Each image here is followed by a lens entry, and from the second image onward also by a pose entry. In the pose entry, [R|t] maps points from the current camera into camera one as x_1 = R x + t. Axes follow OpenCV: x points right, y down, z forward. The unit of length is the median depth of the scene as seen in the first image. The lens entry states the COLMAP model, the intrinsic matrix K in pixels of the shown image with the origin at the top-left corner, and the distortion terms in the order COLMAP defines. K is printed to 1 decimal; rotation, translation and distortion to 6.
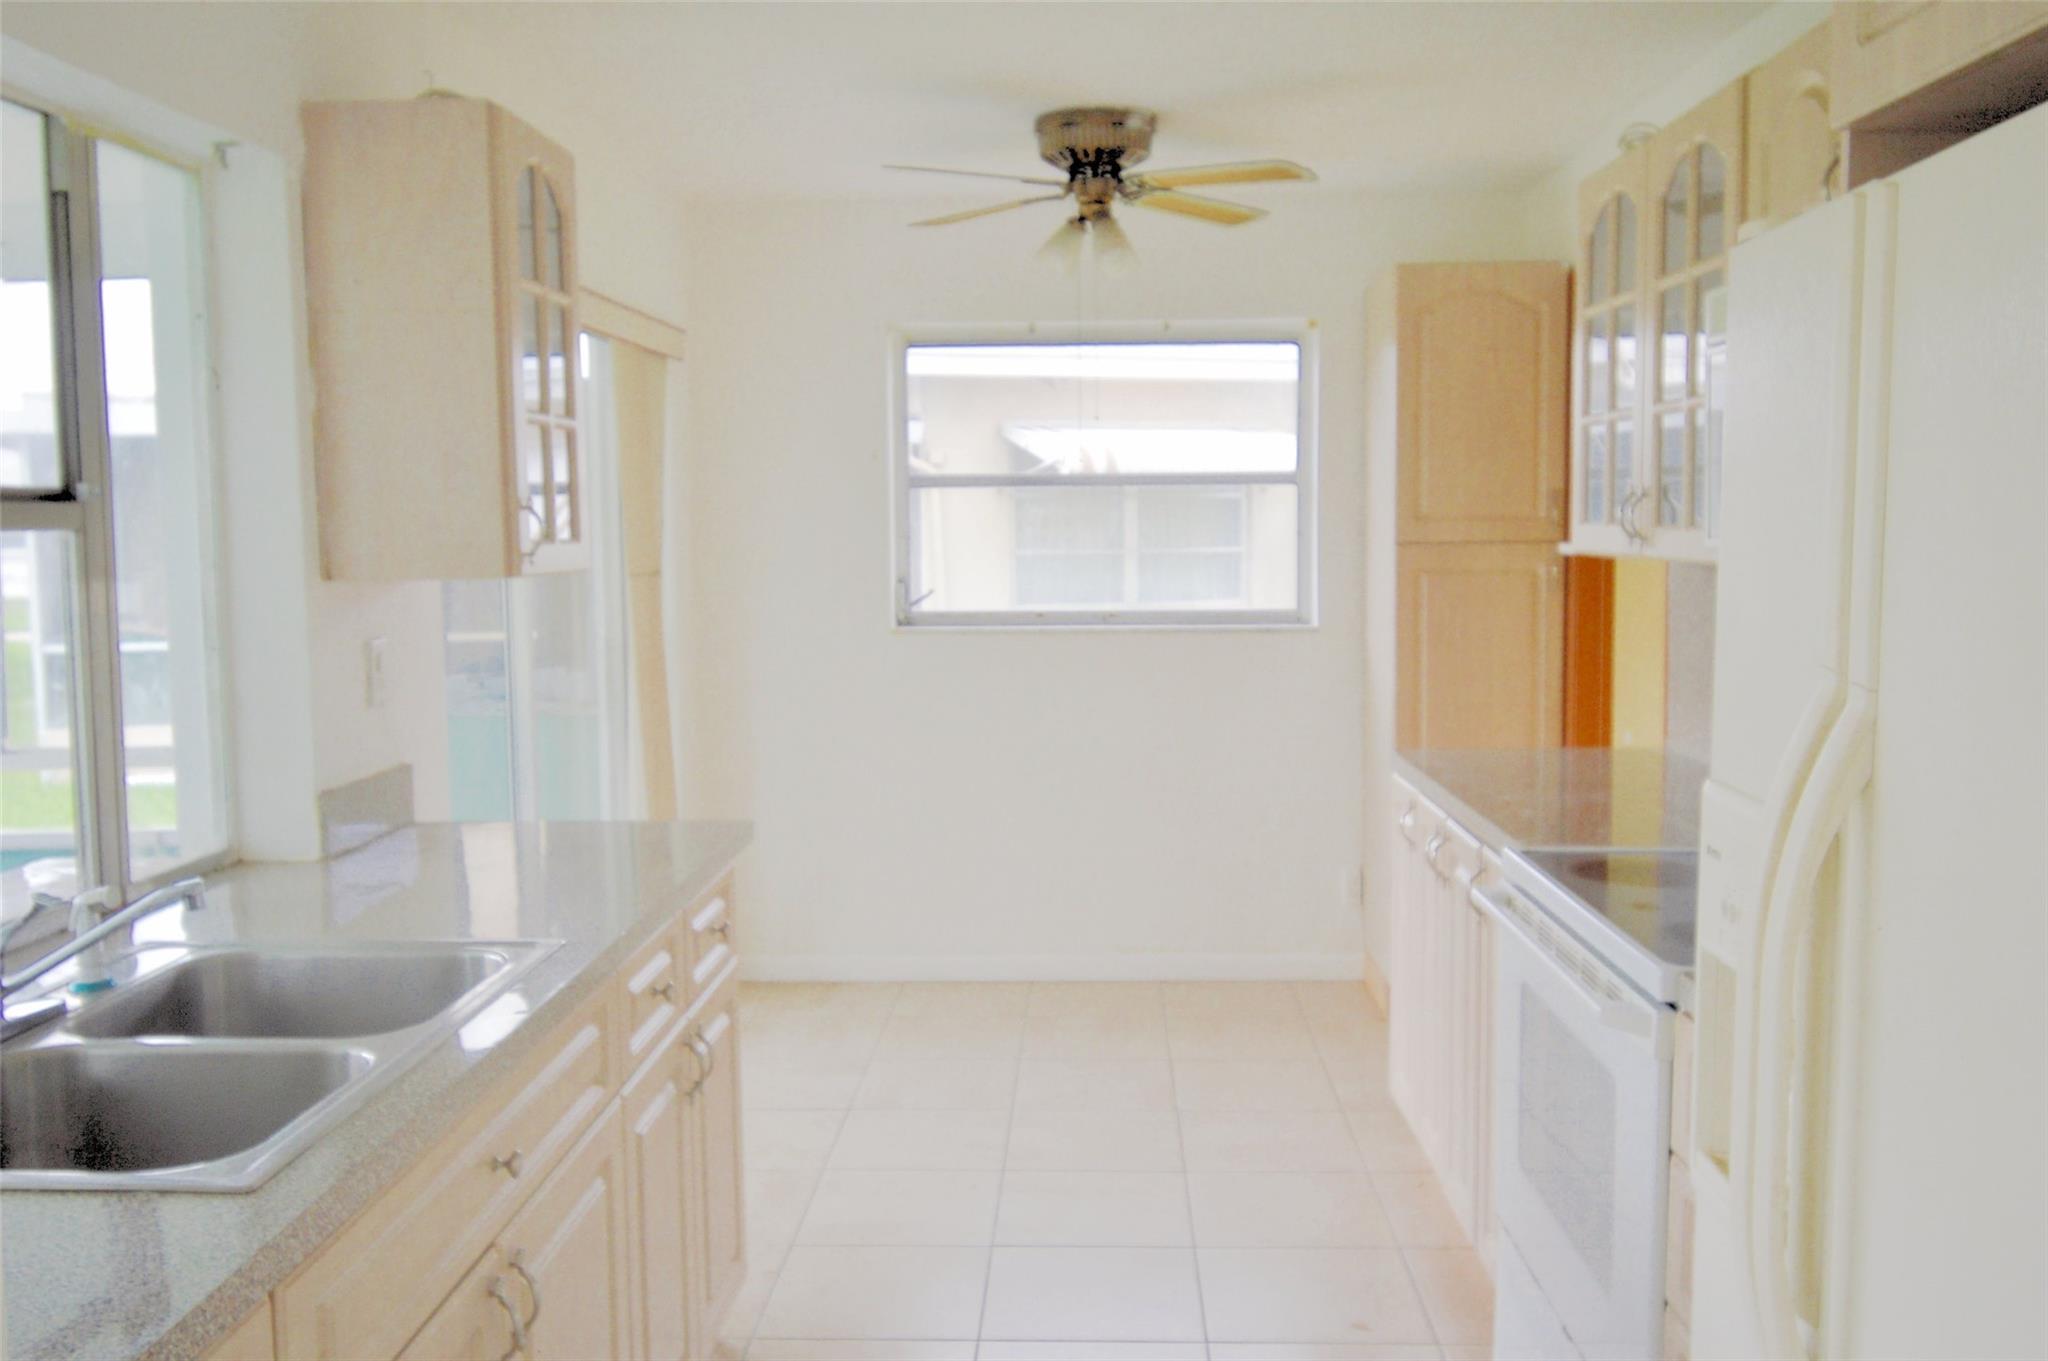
lens RADIAL K [[1819.4, 0, 1024.0], [0, 1819.4, 680.5], [0, 0, 1]] dist [-0.007646, -0.007510]
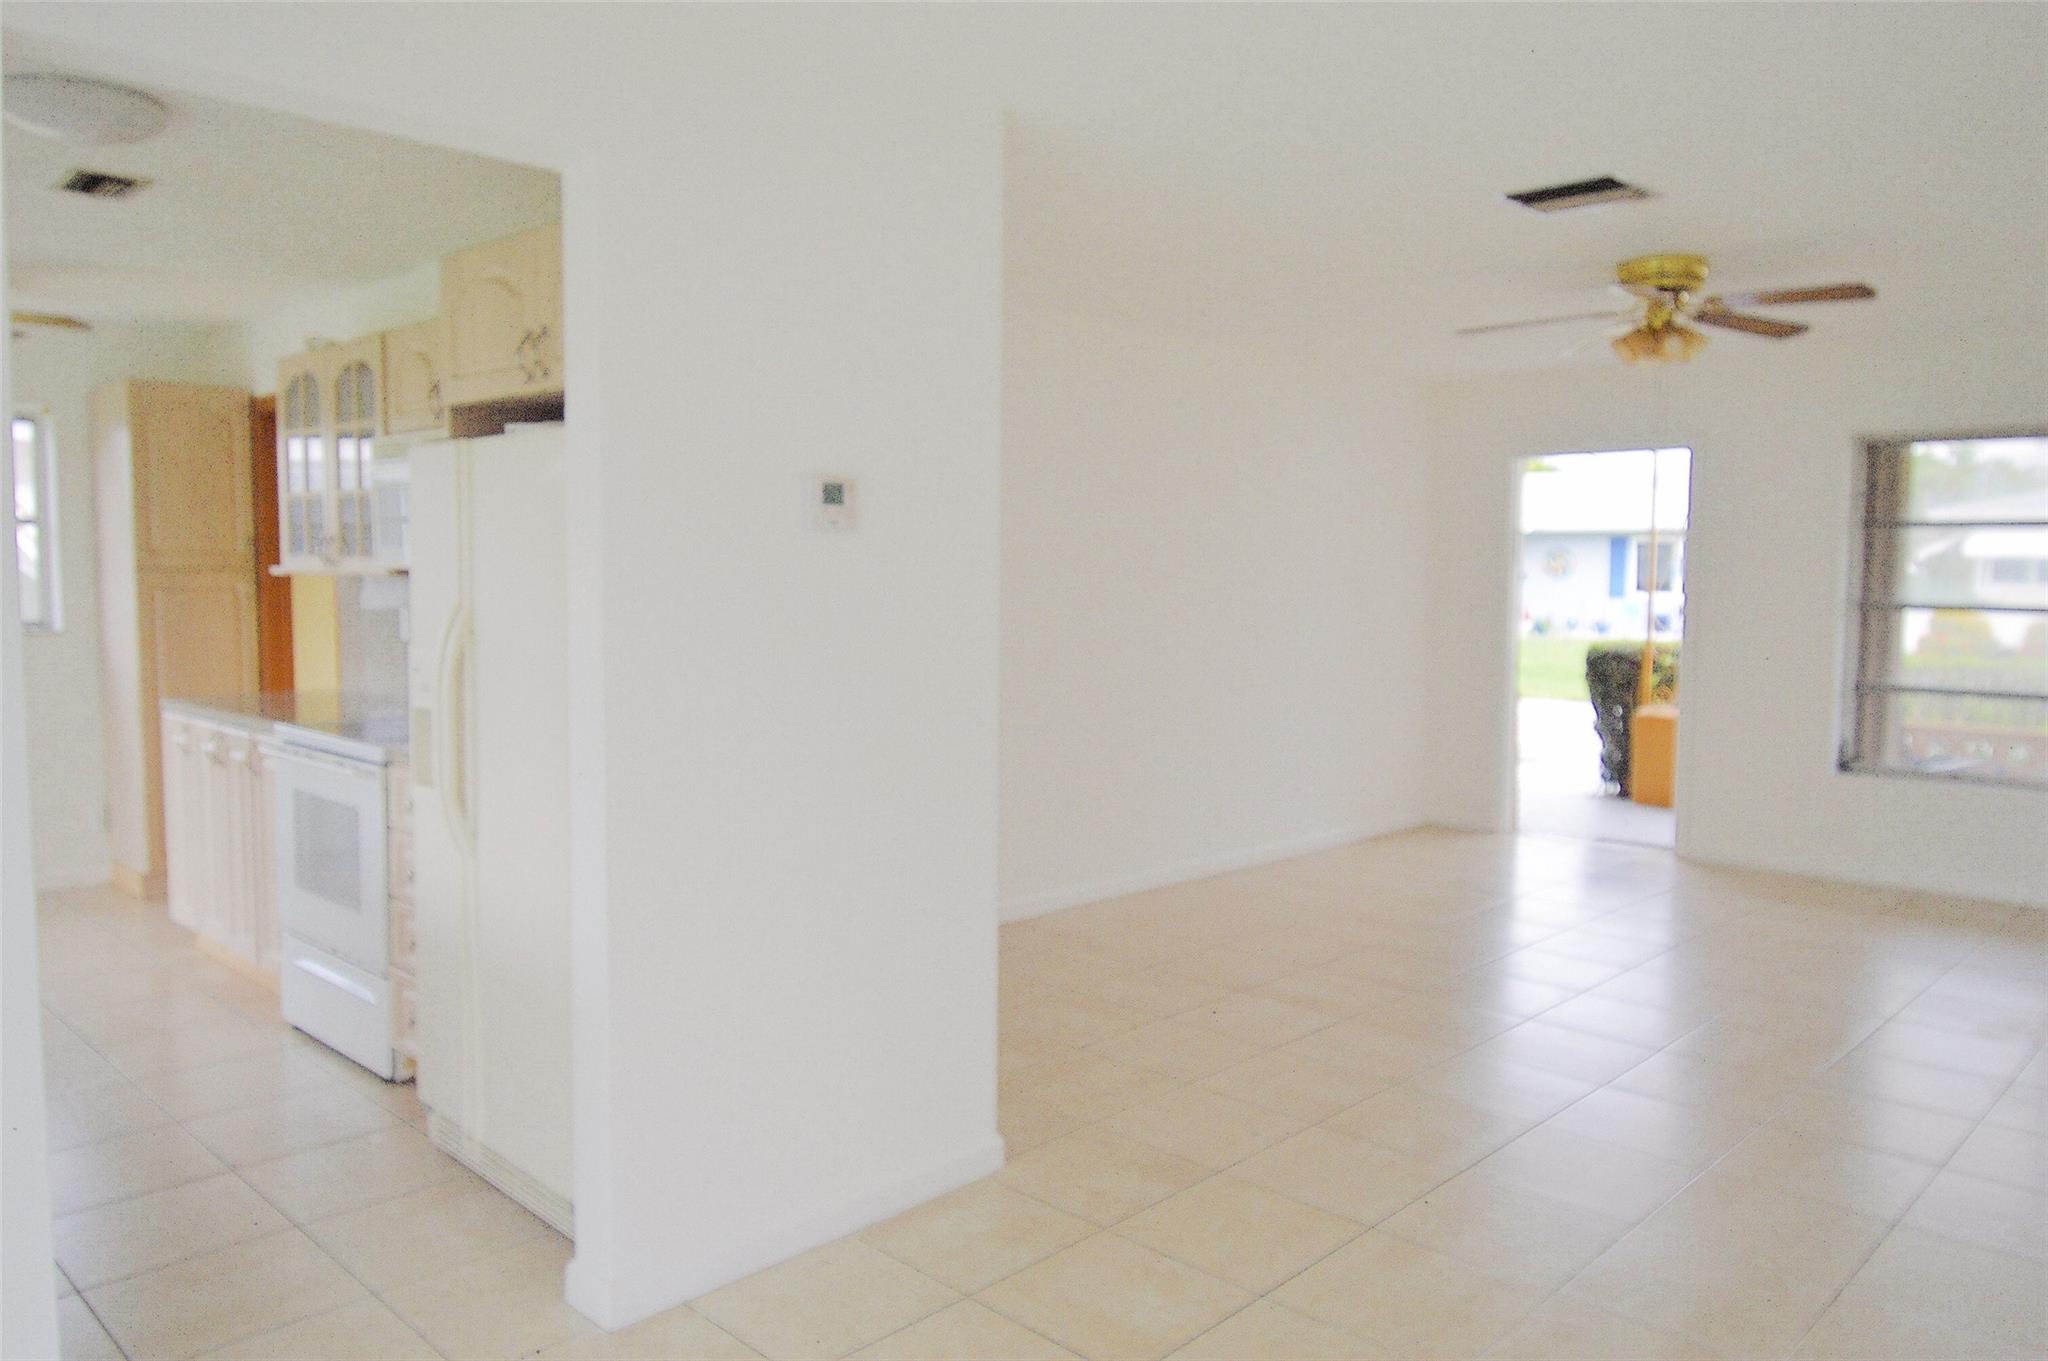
lens RADIAL K [[1567.3, 0, 1024.0], [0, 1567.3, 680.5], [0, 0, 1]] dist [-0.001939, 0.000158]
pose [[0.698931, -0.041639, 0.713976, -0.290603], [0.052092, 0.998616, 0.007245, 0.062057], [-0.713290, 0.032129, 0.700132, -0.568498]]
